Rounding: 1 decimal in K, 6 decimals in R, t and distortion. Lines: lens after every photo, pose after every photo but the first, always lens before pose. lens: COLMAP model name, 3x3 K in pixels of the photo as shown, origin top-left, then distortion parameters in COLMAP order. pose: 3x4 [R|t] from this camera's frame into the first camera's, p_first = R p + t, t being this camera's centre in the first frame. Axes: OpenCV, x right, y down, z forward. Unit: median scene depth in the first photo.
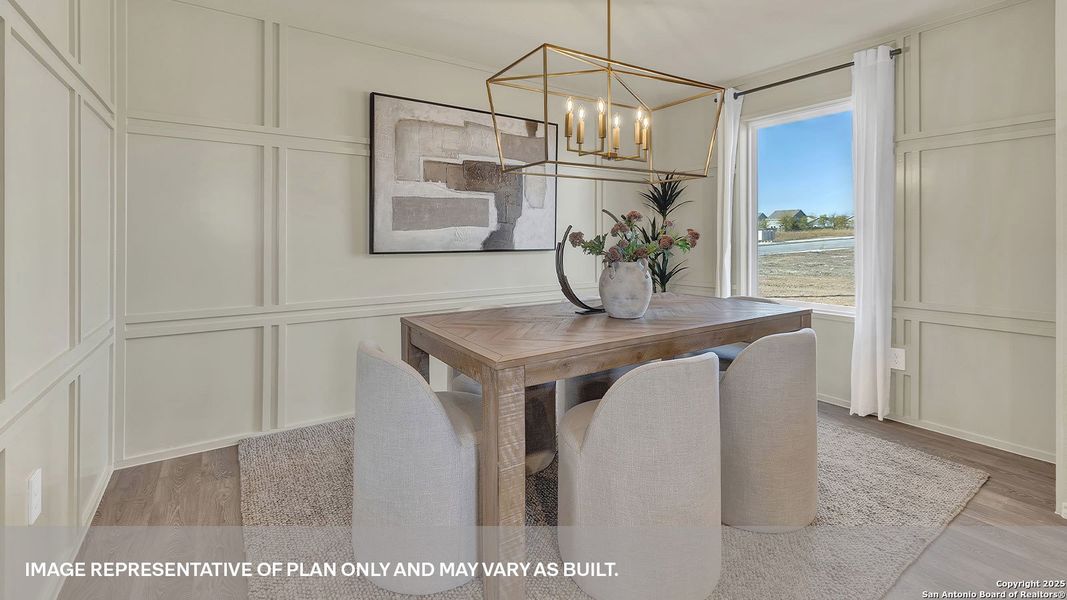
lens RADIAL K [[462.6, 0, 528.6], [0, 462.6, 241.5], [0, 0, 1]] dist [-0.001346, 0.001636]
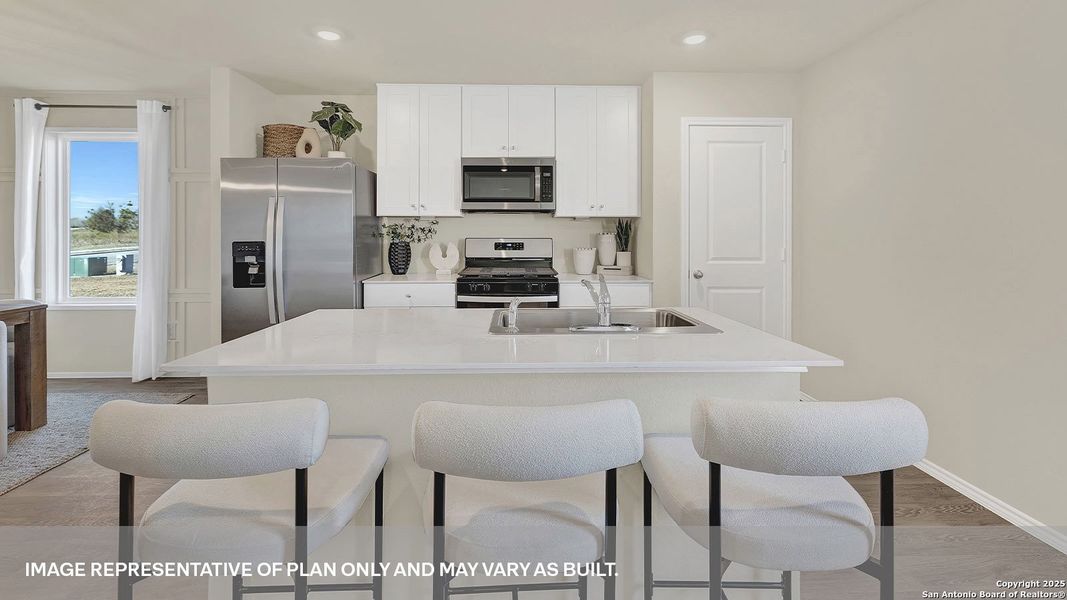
lens RADIAL K [[462.6, 0, 523.4], [0, 462.6, 229.8], [0, 0, 1]] dist [-0.001346, 0.001636]
pose [[0.541145, 0.004667, 0.840916, 0.201990], [0.005633, 0.999942, -0.009174, -0.027199], [-0.840910, 0.009701, 0.541088, -0.588301]]
